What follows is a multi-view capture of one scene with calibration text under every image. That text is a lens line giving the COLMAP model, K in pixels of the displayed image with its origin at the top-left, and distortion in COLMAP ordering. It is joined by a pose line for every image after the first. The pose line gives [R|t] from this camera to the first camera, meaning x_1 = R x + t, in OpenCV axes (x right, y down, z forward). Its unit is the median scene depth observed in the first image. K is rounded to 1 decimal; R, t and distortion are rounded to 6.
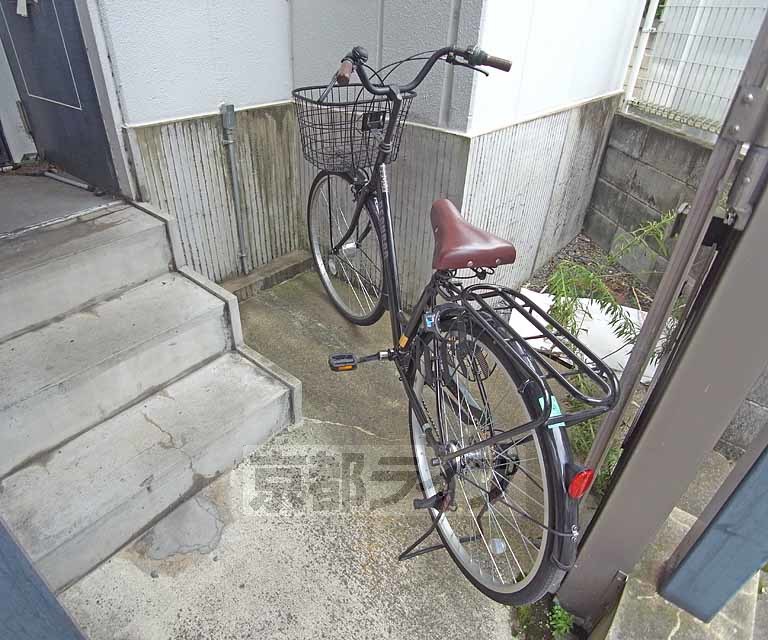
lens RADIAL K [[475.9, 0, 367.6], [0, 475.9, 317.6], [0, 0, 1]] dist [-0.067003, 0.017071]
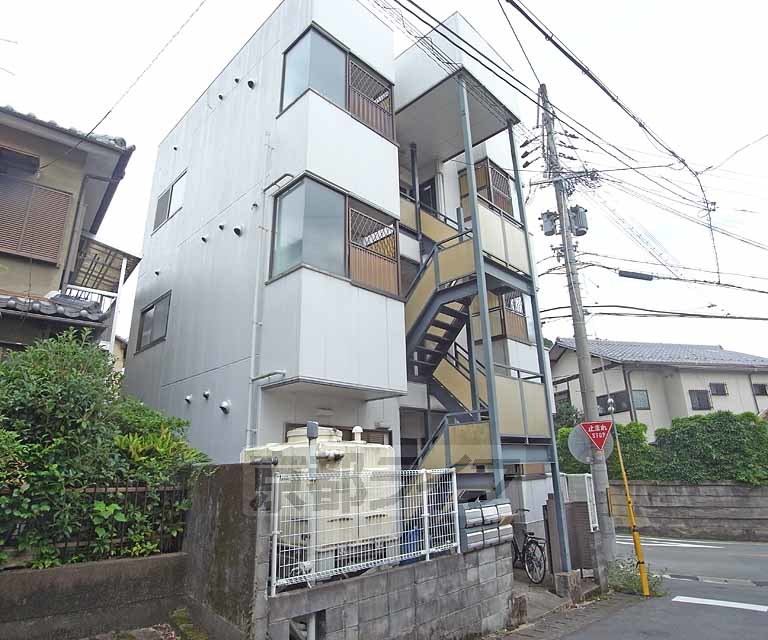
lens RADIAL K [[475.9, 0, 386.2], [0, 475.9, 318.0], [0, 0, 1]] dist [-0.067003, 0.017071]
pose [[0.996202, -0.070092, -0.051657, -0.999304], [0.002768, 0.618471, -0.785802, 2.527472], [0.087027, 0.782675, 0.616317, -4.586553]]
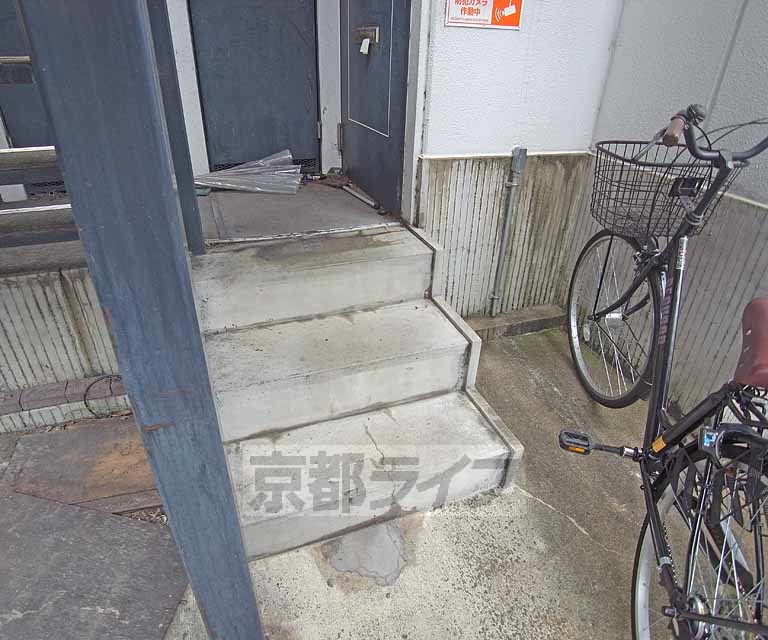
lens RADIAL K [[475.9, 0, 382.1], [0, 475.9, 318.1], [0, 0, 1]] dist [-0.067003, 0.017071]
pose [[0.870559, 0.246245, -0.426016, -0.052387], [-0.276941, 0.960829, -0.010550, -0.020754], [0.406731, 0.127166, 0.904654, 0.030477]]
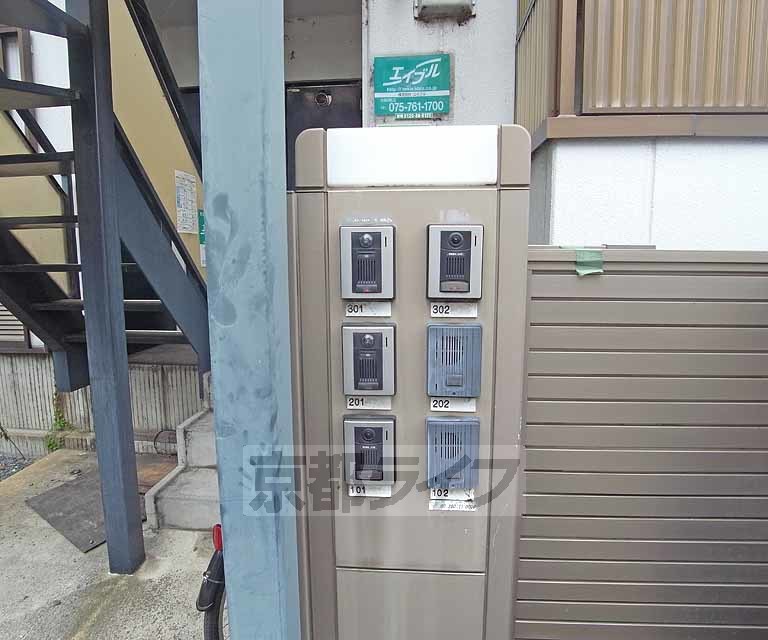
lens RADIAL K [[475.9, 0, 384.0], [0, 475.9, 322.5], [0, 0, 1]] dist [-0.067003, 0.017071]
pose [[0.578024, 0.083324, -0.811754, 0.922104], [-0.441303, 0.868674, -0.225071, -0.054852], [0.686396, 0.488326, 0.538886, 0.132222]]
